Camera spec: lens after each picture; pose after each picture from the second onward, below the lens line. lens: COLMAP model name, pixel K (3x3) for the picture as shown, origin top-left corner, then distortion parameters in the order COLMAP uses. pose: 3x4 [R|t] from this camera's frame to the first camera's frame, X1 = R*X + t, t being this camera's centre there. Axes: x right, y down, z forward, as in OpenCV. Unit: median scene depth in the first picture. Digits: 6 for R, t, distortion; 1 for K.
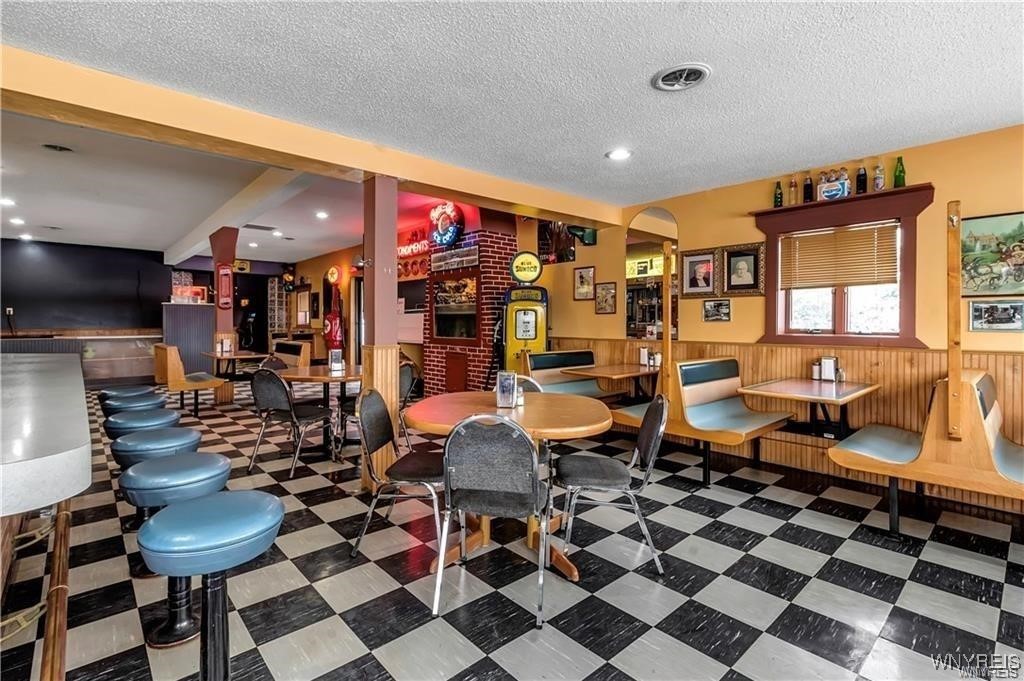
lens RADIAL K [[473.3, 0, 508.6], [0, 473.3, 324.7], [0, 0, 1]] dist [0.007731, -0.003908]
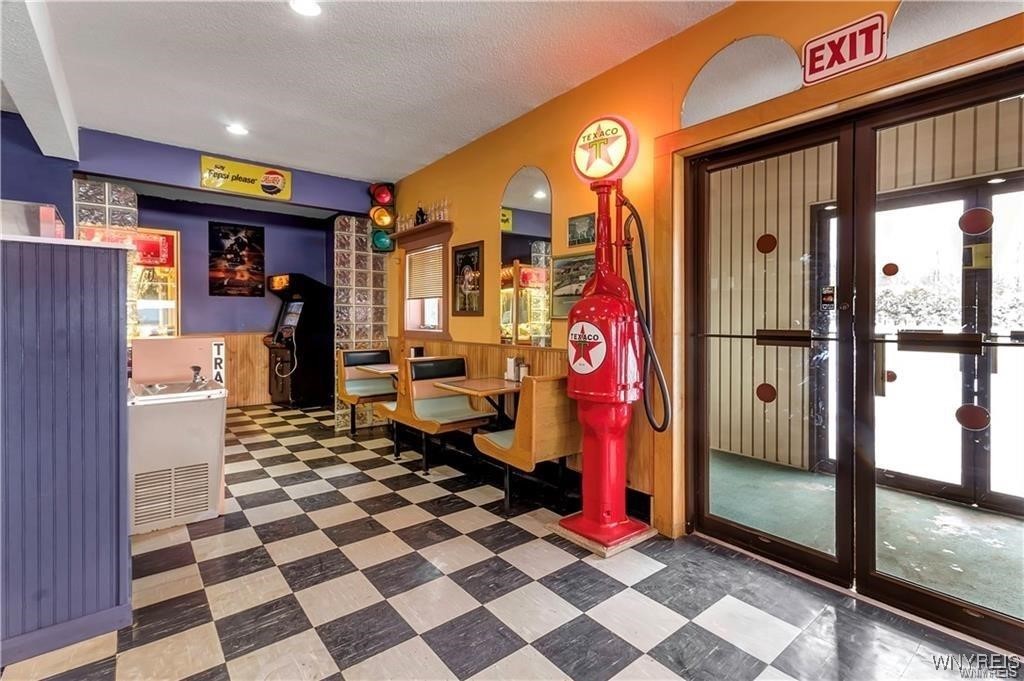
lens RADIAL K [[473.3, 0, 495.6], [0, 473.3, 317.9], [0, 0, 1]] dist [0.007731, -0.003908]
pose [[0.996217, -0.001706, -0.086879, -0.466449], [0.001086, 0.999974, -0.007179, -0.011735], [0.086889, 0.007058, 0.996193, 0.847682]]
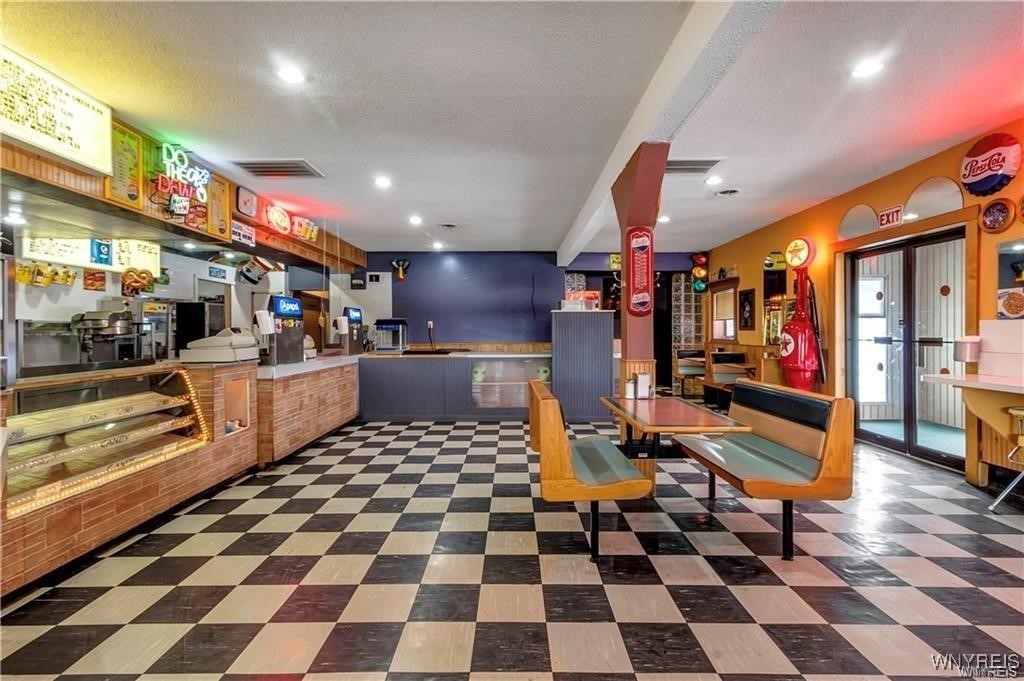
lens RADIAL K [[464.7, 0, 506.6], [0, 464.7, 335.4], [0, 0, 1]] dist [0.008926, -0.002384]
pose [[0.728134, 0.003806, -0.685425, -0.277395], [-0.001631, 0.999991, 0.003820, -0.009811], [0.685433, -0.001664, 0.728133, 0.413829]]
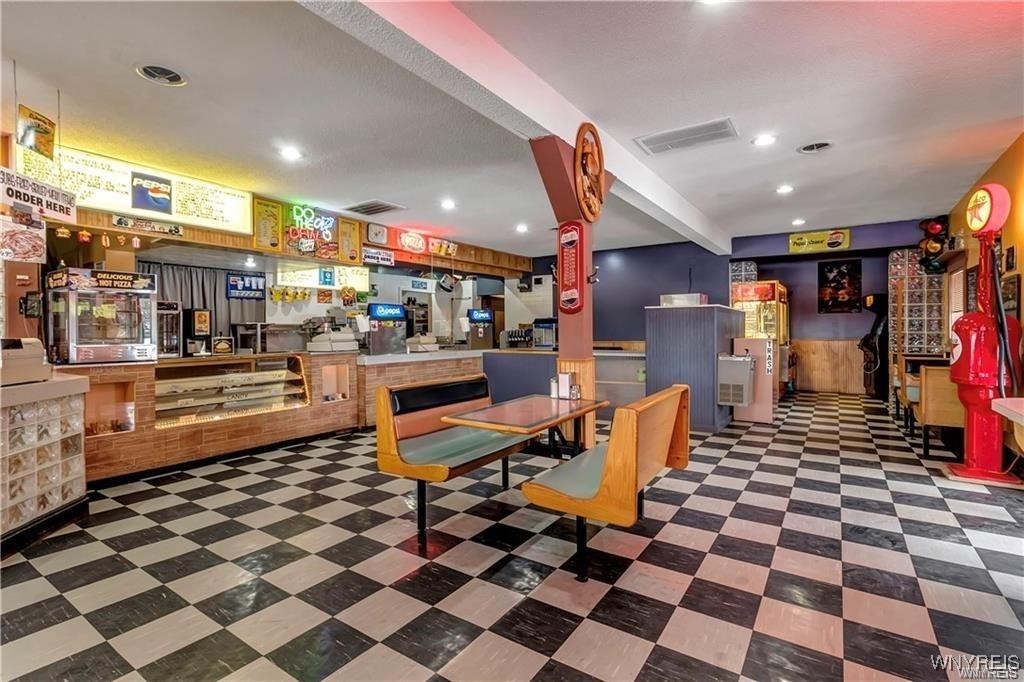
lens RADIAL K [[473.3, 0, 519.3], [0, 473.3, 335.6], [0, 0, 1]] dist [0.007731, -0.003908]
pose [[0.230454, 0.008893, -0.973043, -0.099615], [-0.001492, 0.999960, 0.008785, -0.010218], [0.973082, -0.000573, 0.230458, 0.645347]]
